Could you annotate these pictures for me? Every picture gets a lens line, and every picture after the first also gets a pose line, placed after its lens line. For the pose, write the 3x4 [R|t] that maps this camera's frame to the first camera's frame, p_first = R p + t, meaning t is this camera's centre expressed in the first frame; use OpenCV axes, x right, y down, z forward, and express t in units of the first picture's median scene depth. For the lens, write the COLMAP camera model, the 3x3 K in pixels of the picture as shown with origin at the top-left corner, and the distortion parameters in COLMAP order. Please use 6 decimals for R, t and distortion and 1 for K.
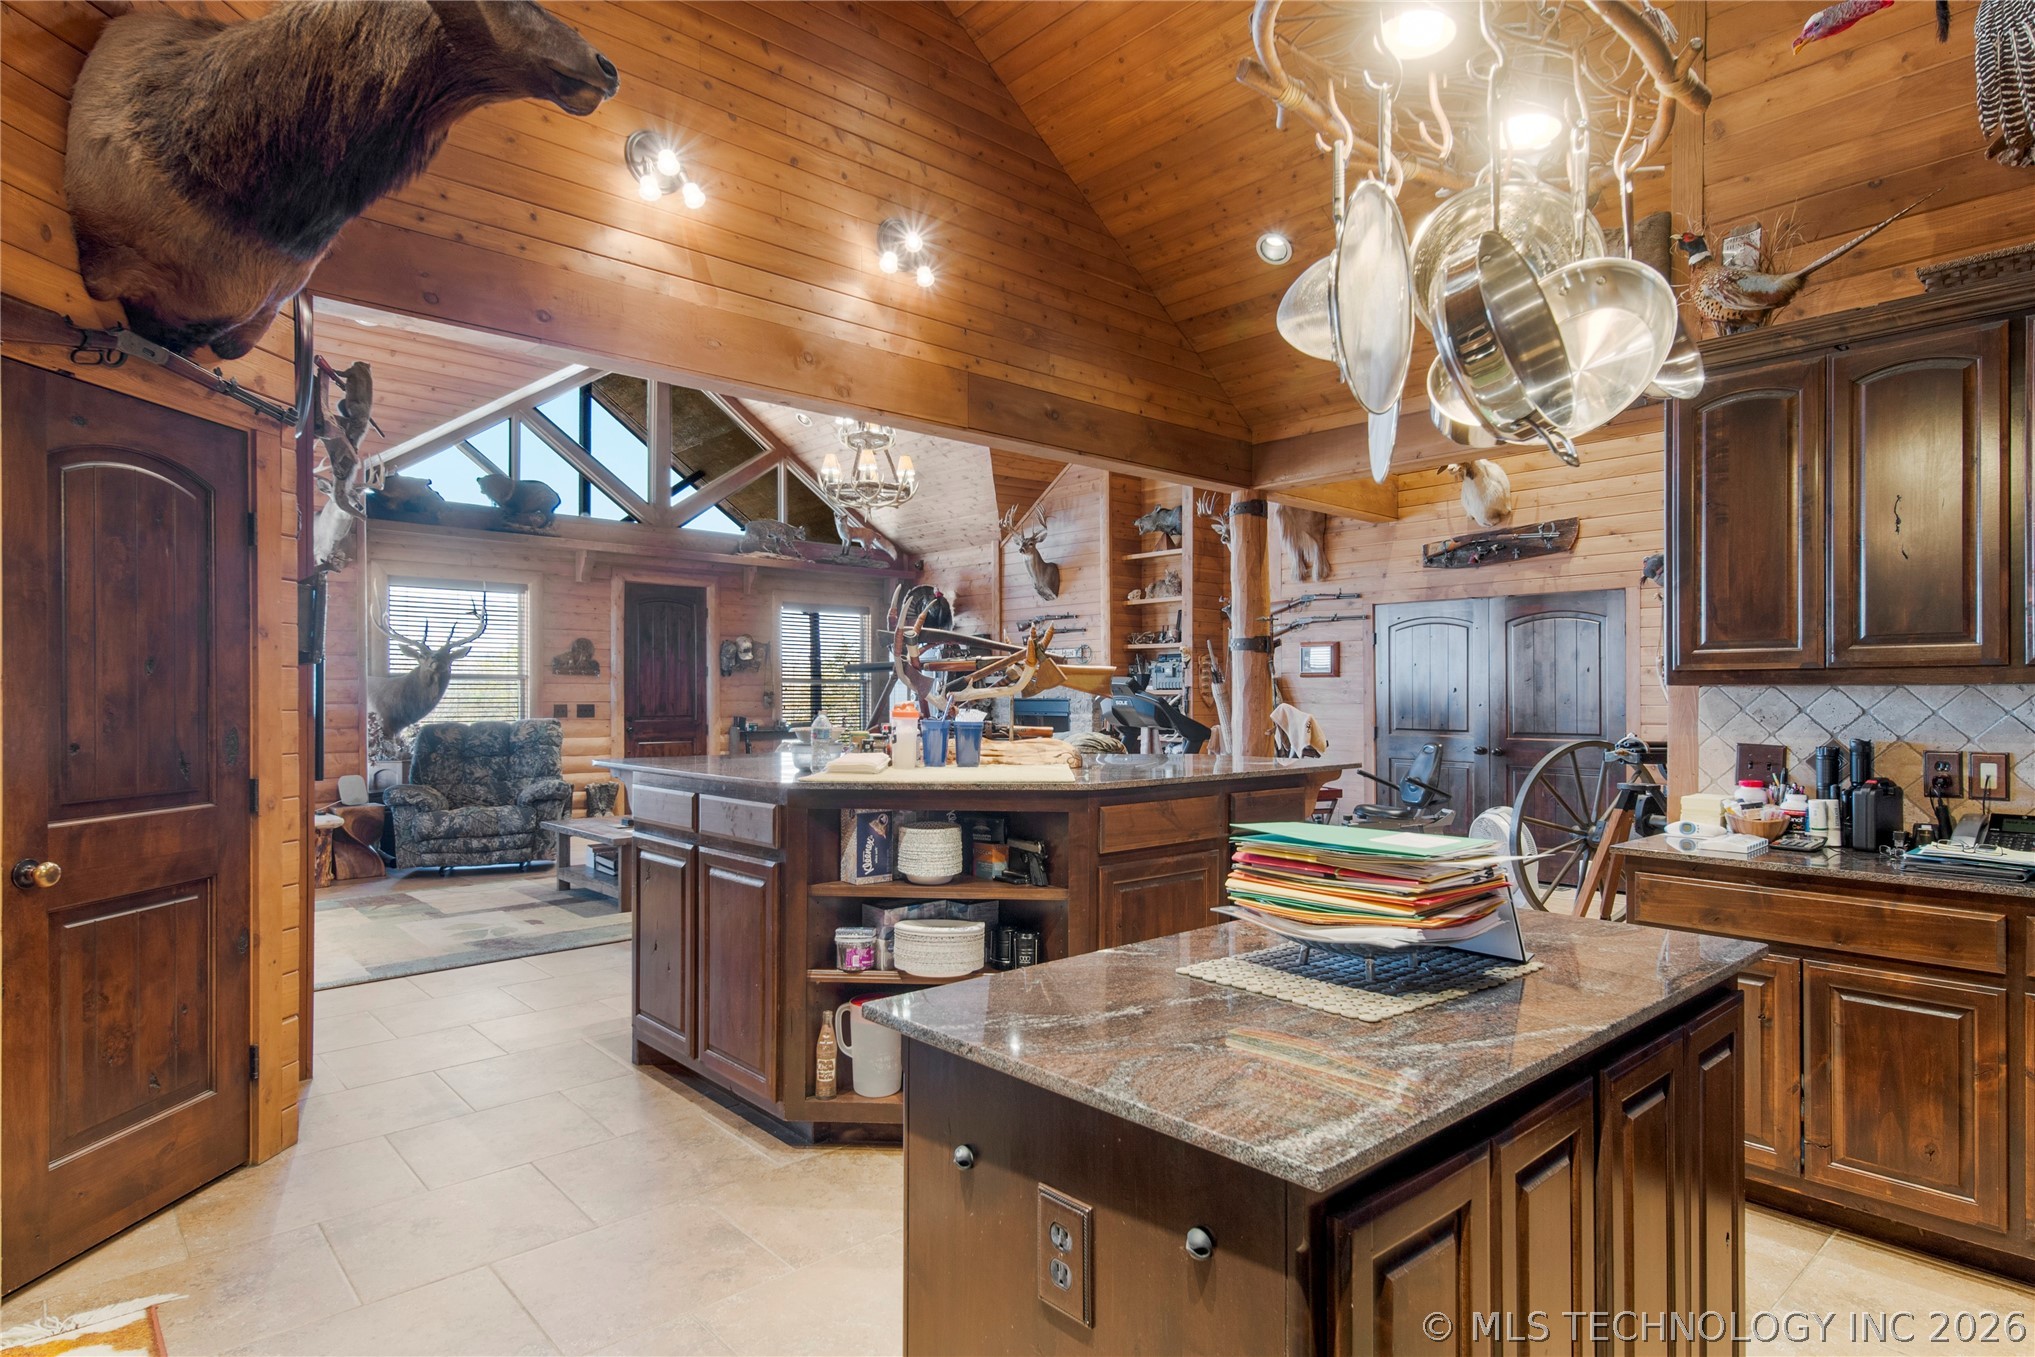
lens RADIAL K [[1092.0, 0, 1016.6], [0, 1092.0, 687.9], [0, 0, 1]] dist [0.002861, 0.000501]
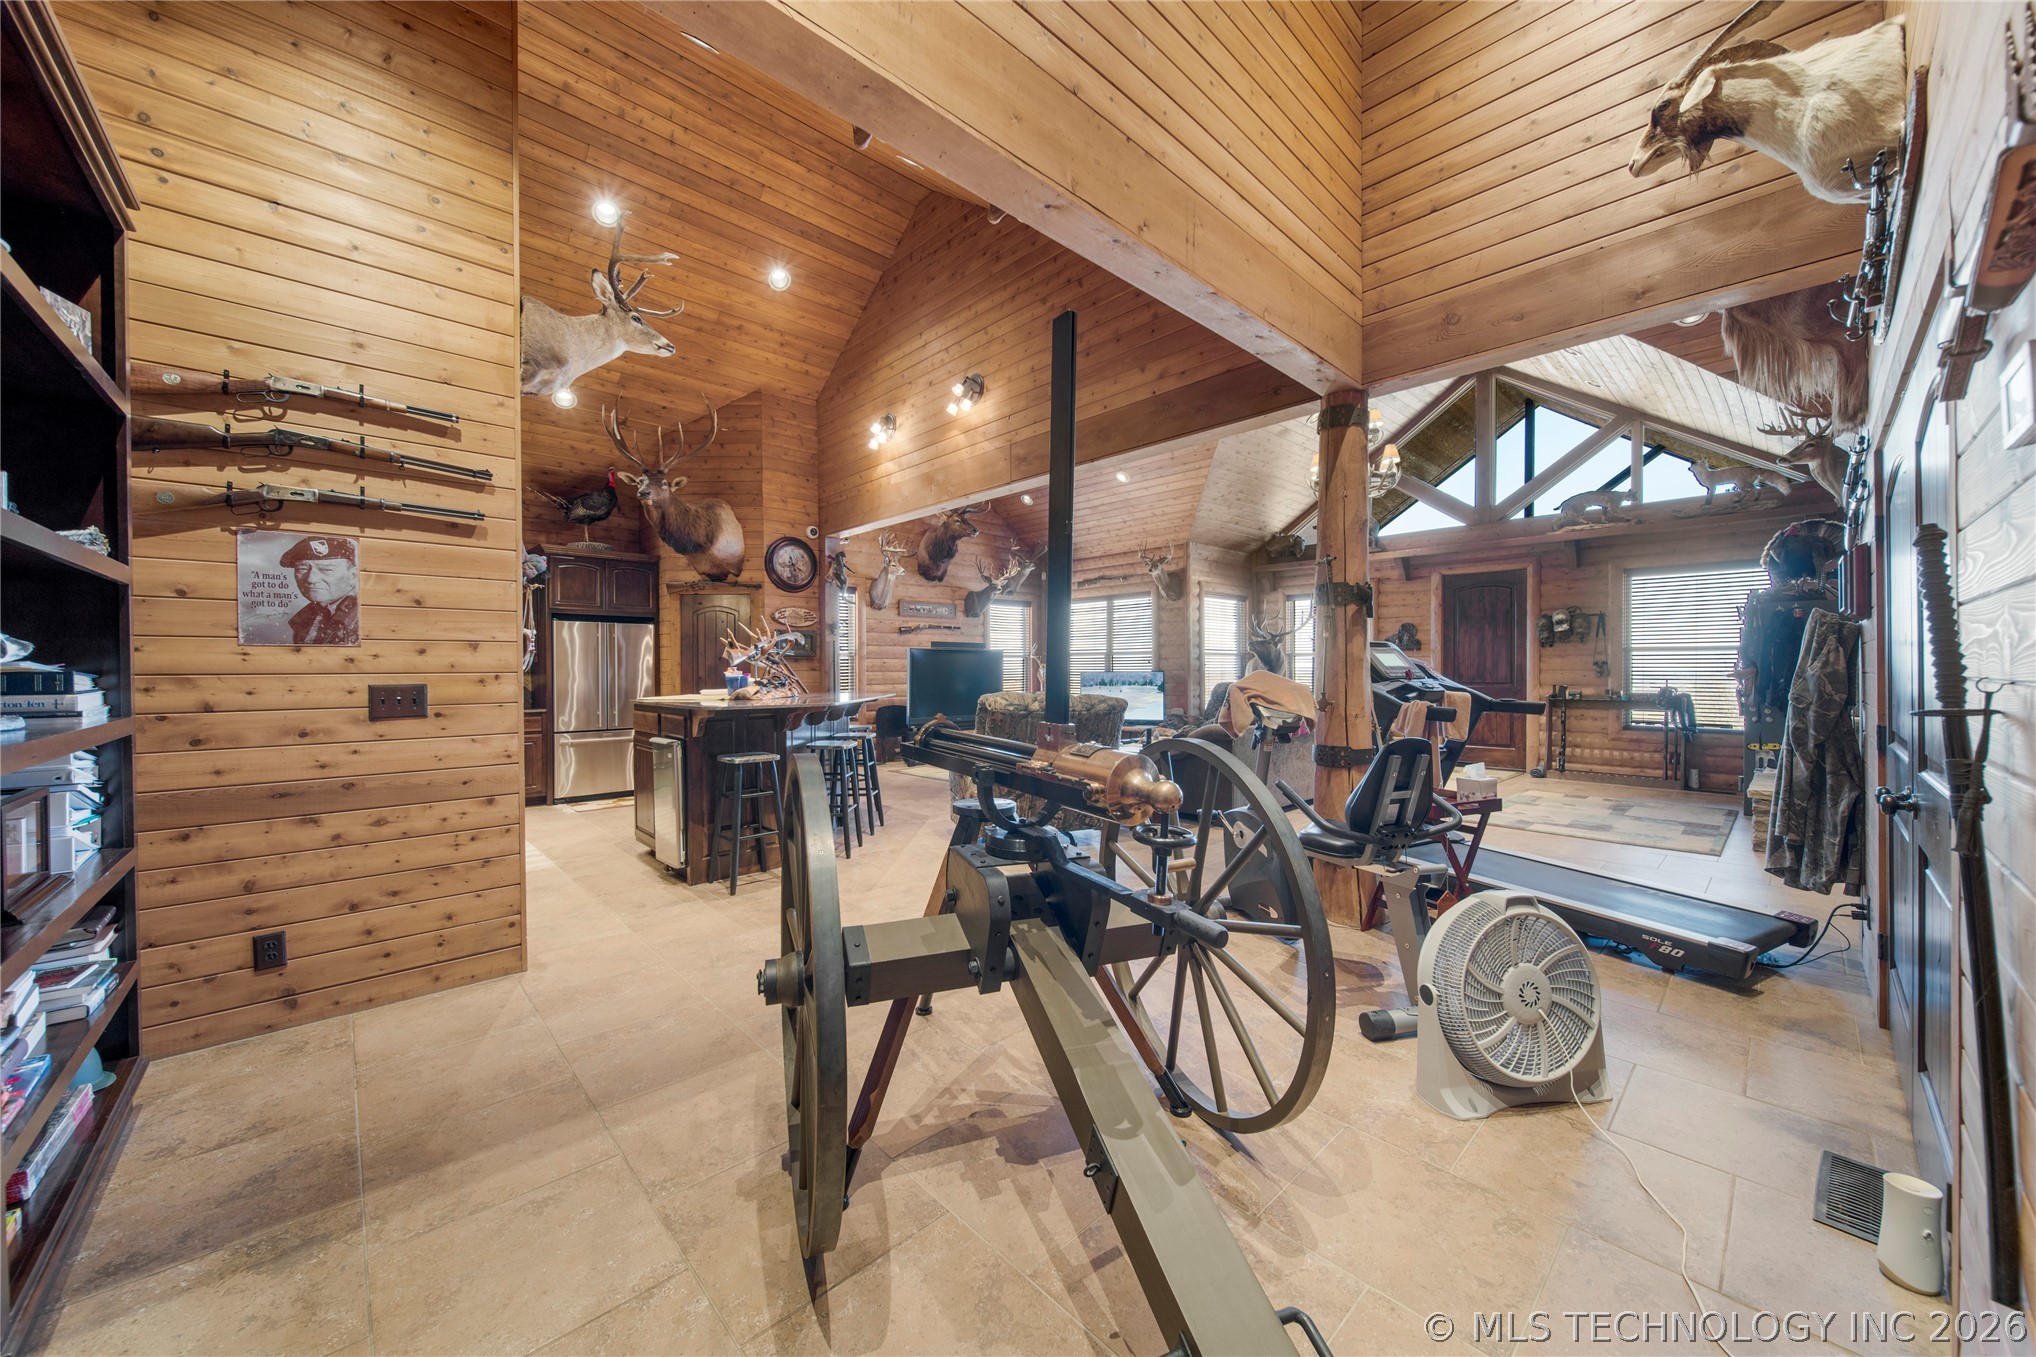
lens RADIAL K [[726.0, 0, 1015.2], [0, 726.0, 674.6], [0, 0, 1]] dist [-0.000637, -0.000107]
pose [[0.020379, 0.004351, -0.999783, 0.446948], [0.009455, 0.999945, 0.004545, 0.008034], [0.999748, -0.009545, 0.020336, 0.467848]]
